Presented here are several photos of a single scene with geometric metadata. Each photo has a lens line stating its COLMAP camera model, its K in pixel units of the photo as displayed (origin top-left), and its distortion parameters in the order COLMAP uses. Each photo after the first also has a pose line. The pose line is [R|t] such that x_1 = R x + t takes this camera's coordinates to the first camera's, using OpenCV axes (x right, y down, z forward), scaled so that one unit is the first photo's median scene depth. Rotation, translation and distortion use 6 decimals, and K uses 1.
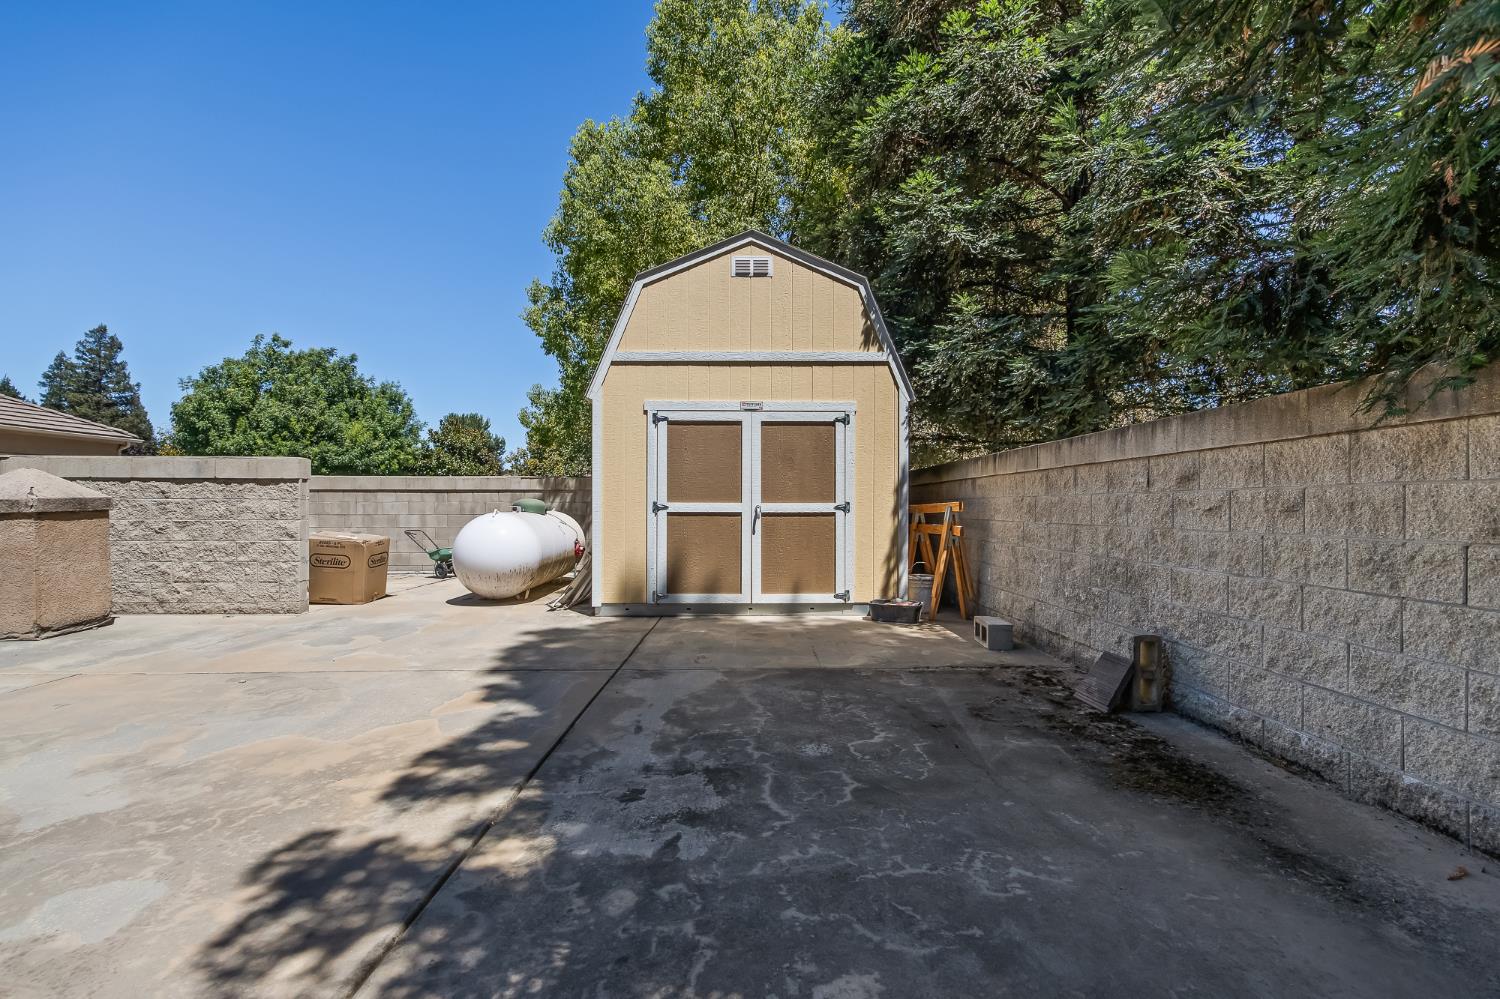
lens RADIAL K [[668.2, 0, 744.8], [0, 668.2, 498.4], [0, 0, 1]] dist [0.005375, -0.000254]
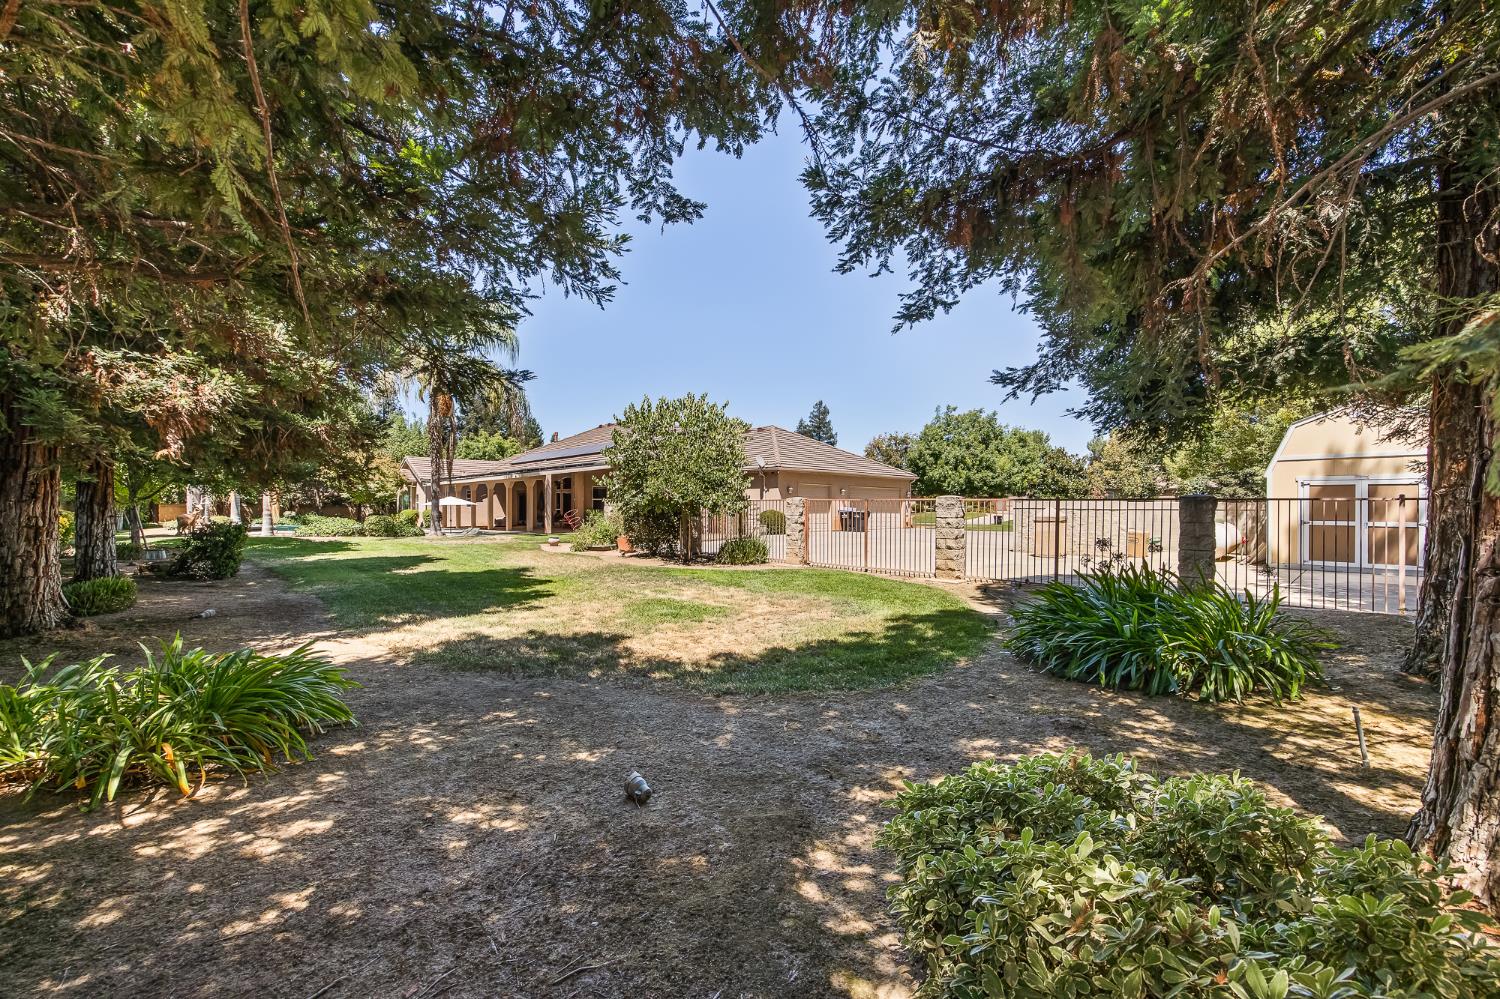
lens RADIAL K [[601.6, 0, 753.9], [0, 601.6, 503.3], [0, 0, 1]] dist [-0.008036, -0.000063]
pose [[0.705431, -0.001422, -0.708777, -0.015934], [0.007007, 0.999963, 0.004968, -0.175489], [0.708744, -0.008471, 0.705415, -4.074682]]
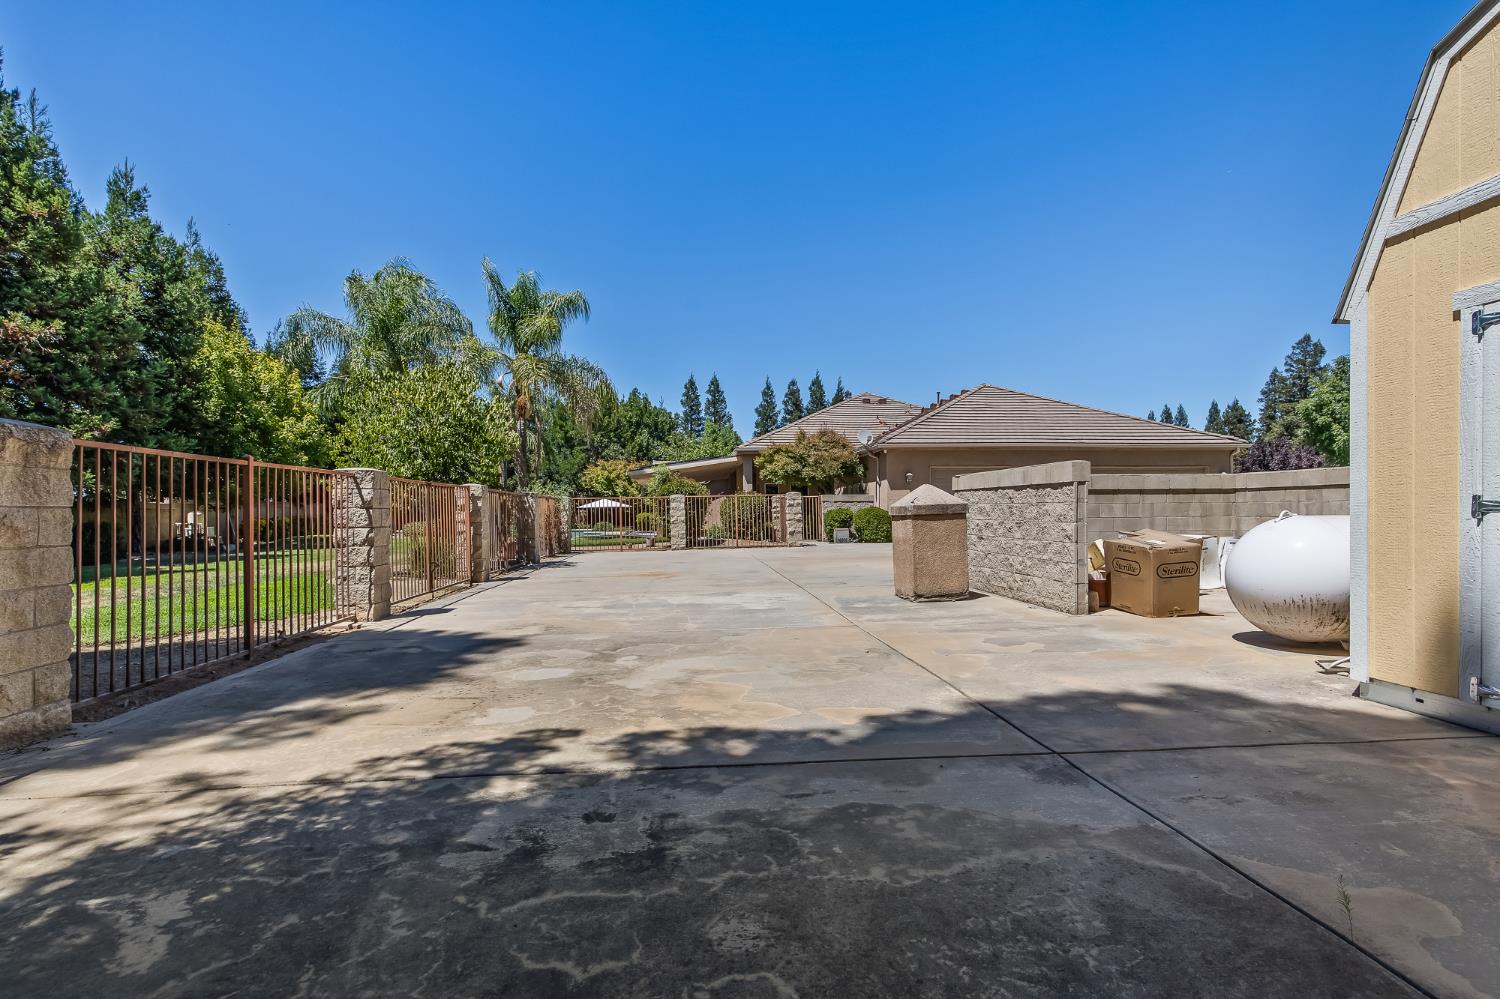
lens RADIAL K [[668.2, 0, 748.1], [0, 668.2, 511.7], [0, 0, 1]] dist [0.005375, -0.000254]
pose [[0.084931, -0.001854, -0.996385, 0.684536], [0.022787, 0.999740, 0.000082, 0.010300], [0.996126, -0.022712, 0.084952, 0.970350]]
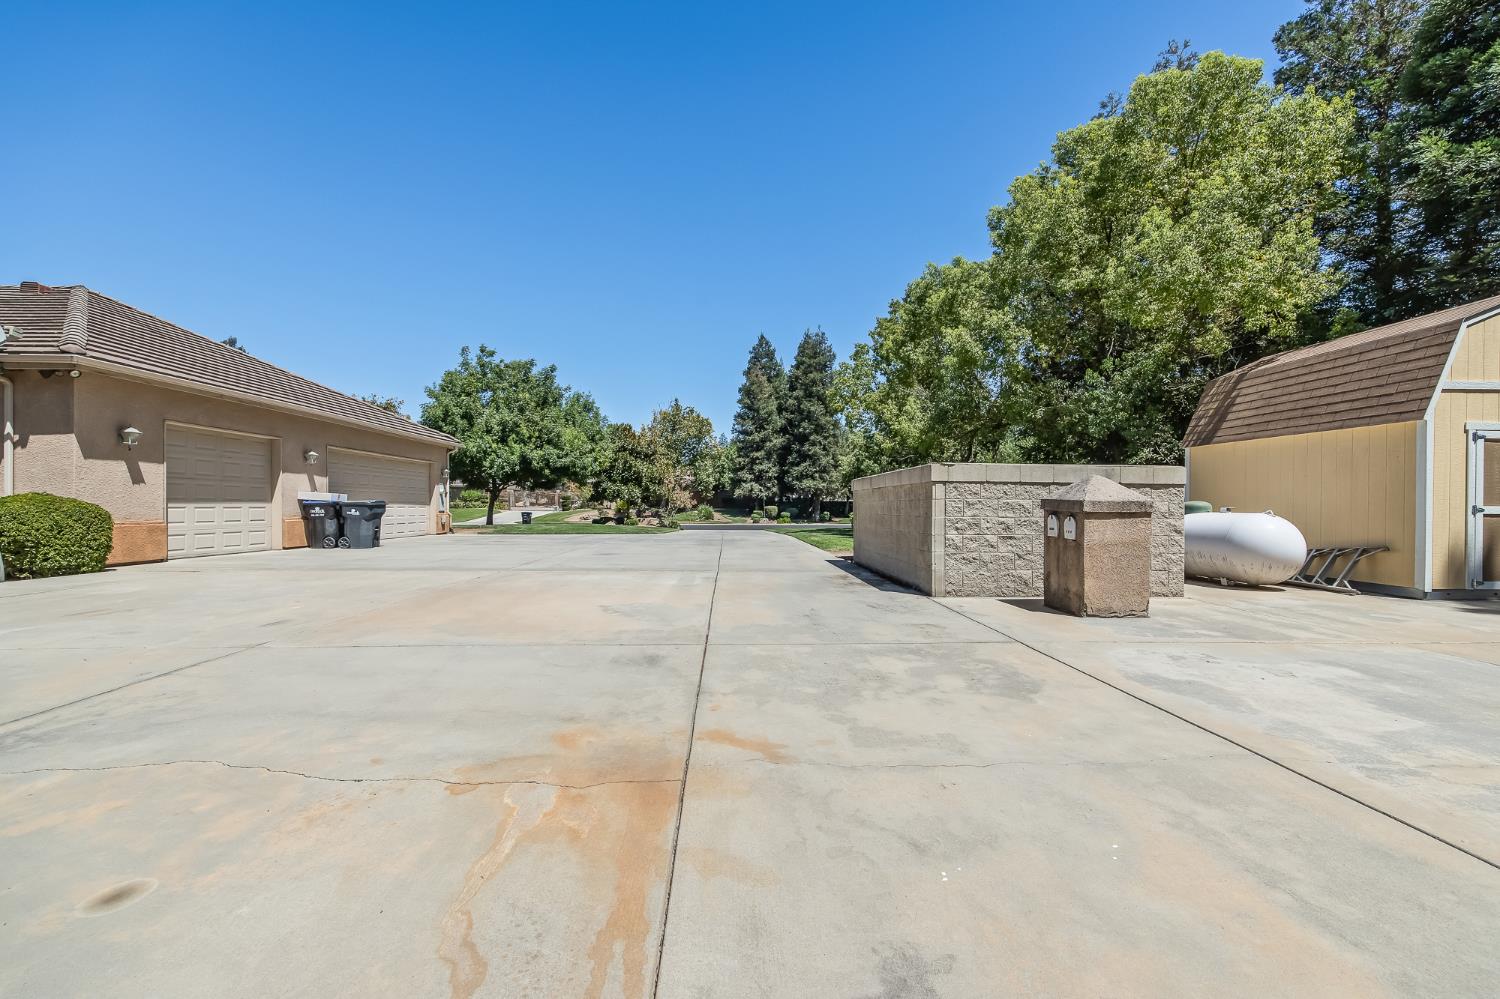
lens RADIAL K [[601.6, 0, 759.6], [0, 601.6, 513.1], [0, 0, 1]] dist [-0.008036, -0.000063]
pose [[0.998674, 0.002376, 0.051432, -3.368180], [-0.003716, 0.999656, 0.025972, -0.007780], [-0.051353, -0.026129, 0.998339, -0.050812]]
